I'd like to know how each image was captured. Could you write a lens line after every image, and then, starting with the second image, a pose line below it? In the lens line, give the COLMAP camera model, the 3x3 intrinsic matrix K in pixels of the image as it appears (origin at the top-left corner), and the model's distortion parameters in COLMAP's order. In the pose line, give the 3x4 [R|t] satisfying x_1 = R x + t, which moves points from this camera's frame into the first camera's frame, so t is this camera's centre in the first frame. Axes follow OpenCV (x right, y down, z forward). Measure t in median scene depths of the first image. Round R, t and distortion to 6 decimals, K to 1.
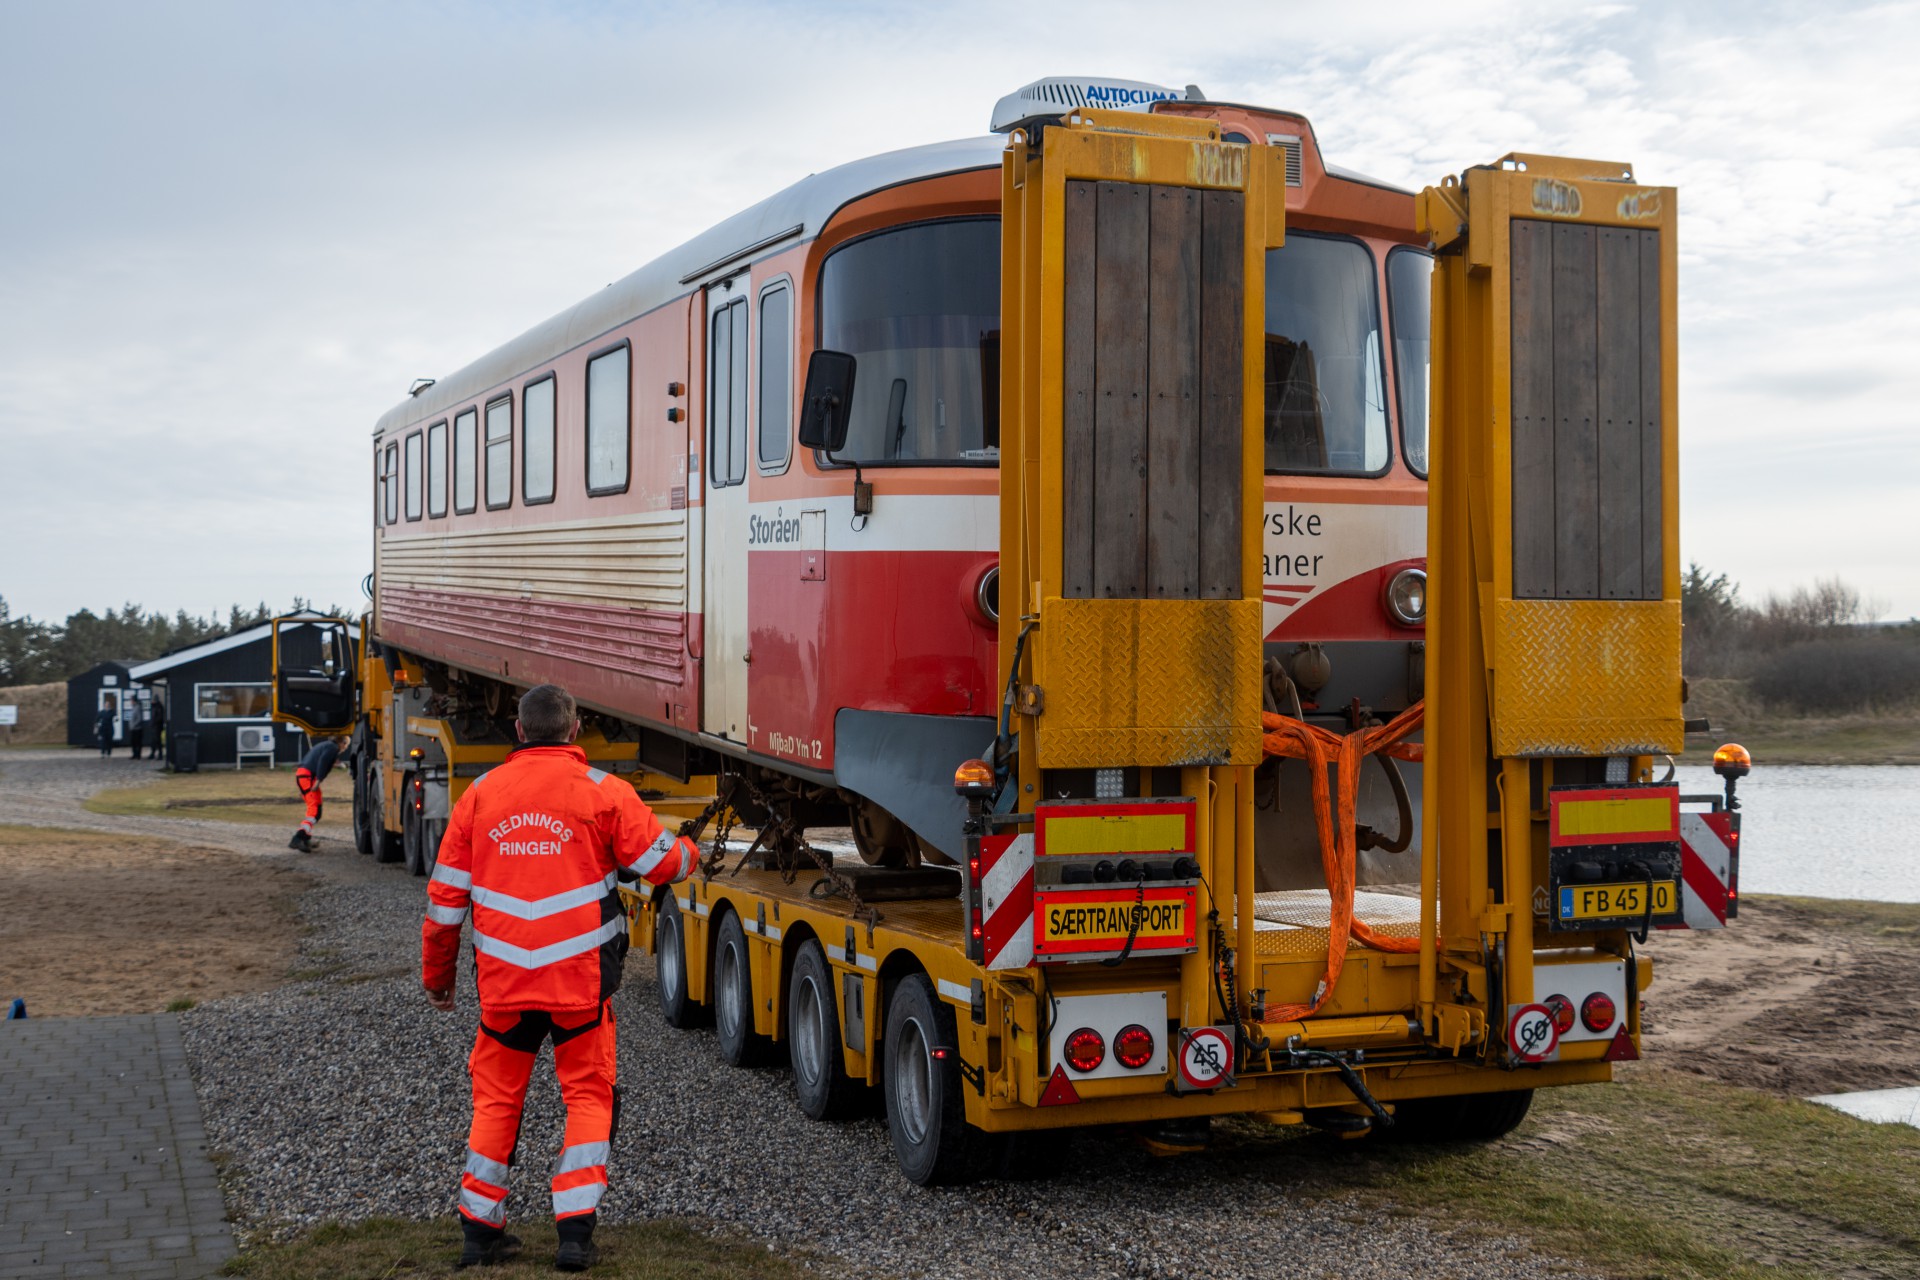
lens RADIAL K [[2695.6, 0, 964.8], [0, 2695.6, 762.4], [0, 0, 1]] dist [-0.572437, 3.066165]
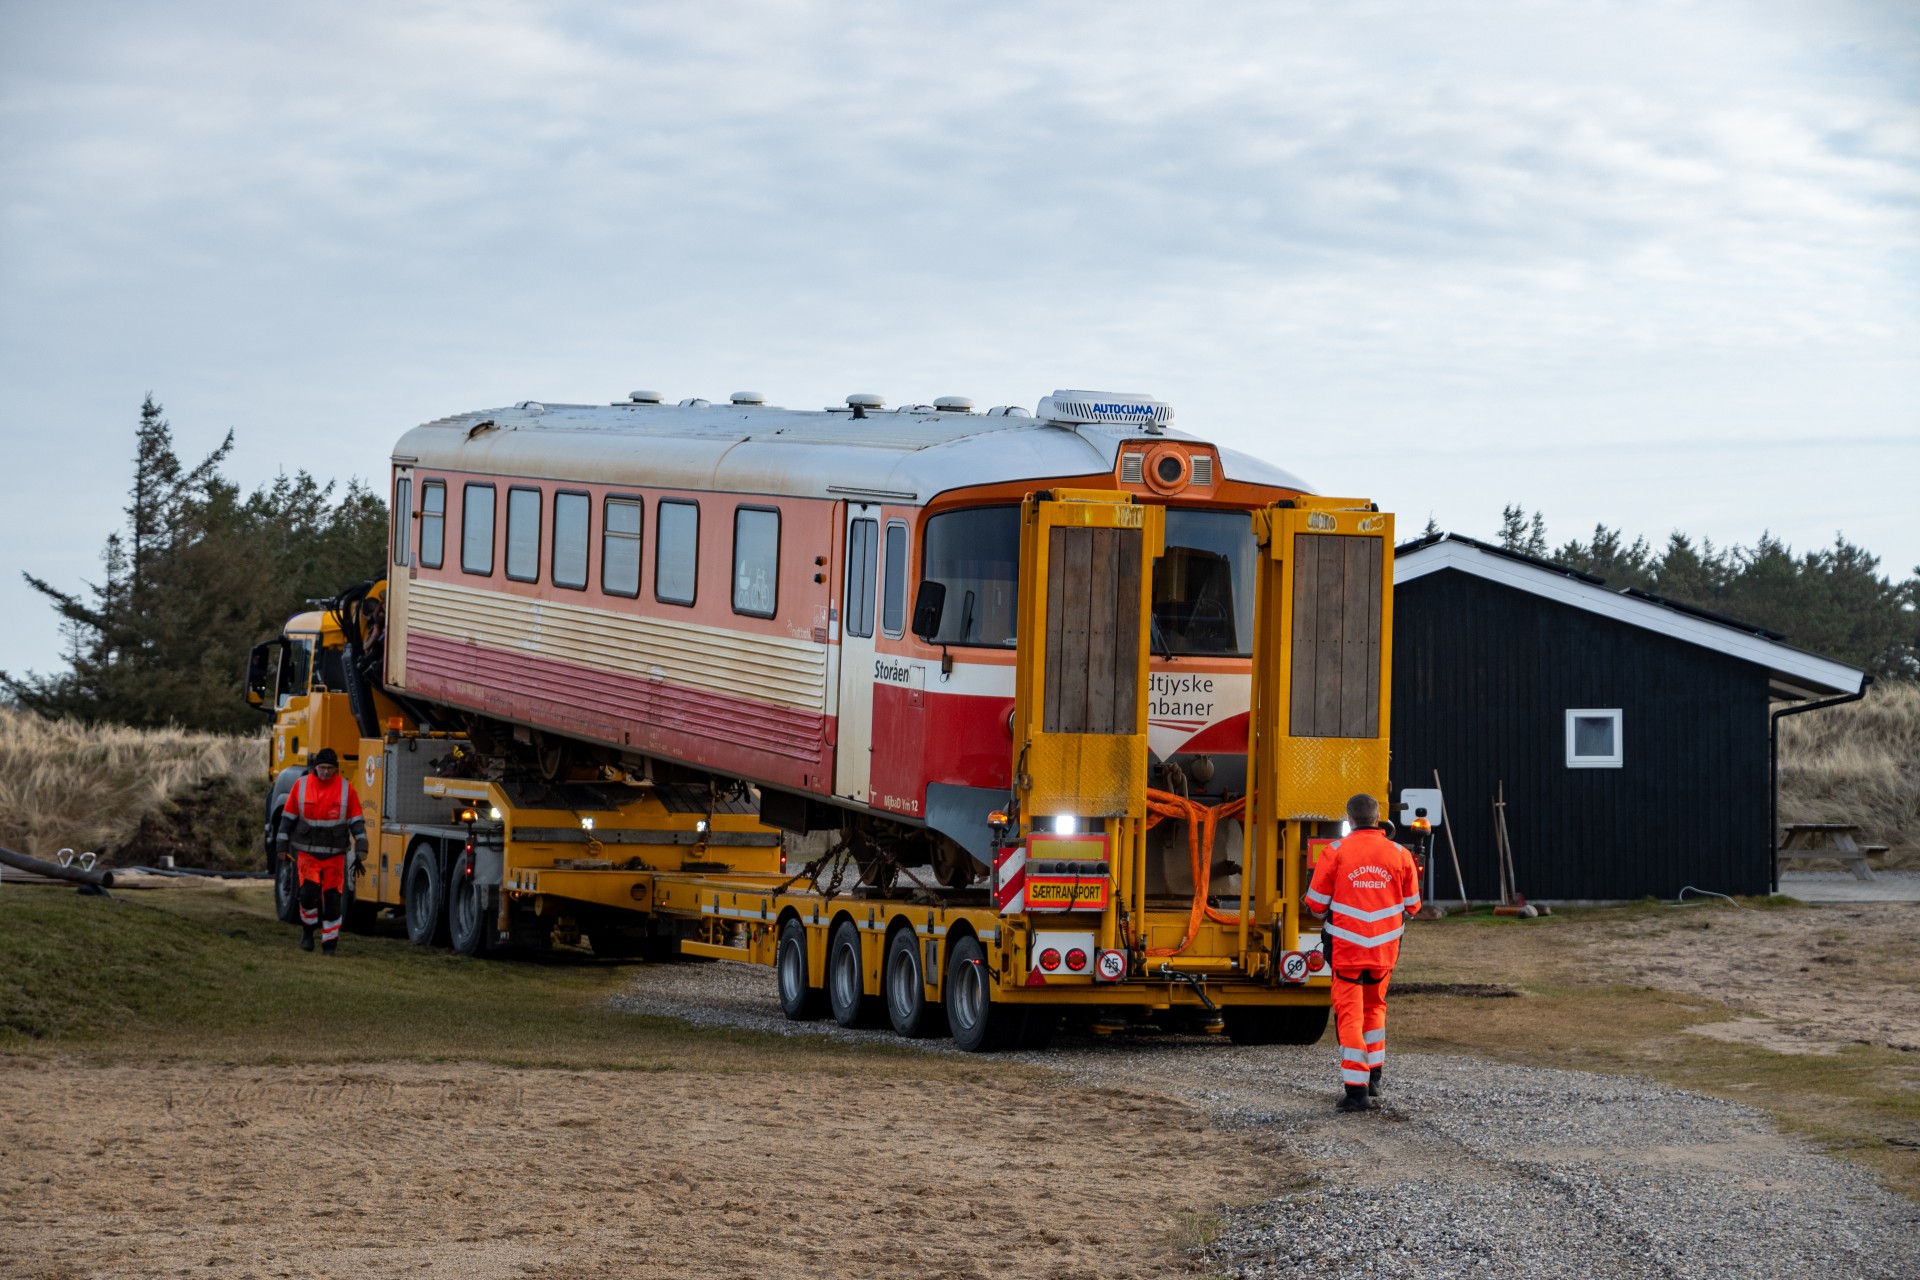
lens RADIAL K [[5189.9, 0, 1063.4], [0, 5189.9, 635.2], [0, 0, 1]] dist [-1.893324, 0.143523]
pose [[0.999340, 0.033687, -0.013589, 0.092828], [-0.034355, 0.998034, -0.052419, 0.064149], [0.011797, 0.052851, 0.998533, -2.647626]]
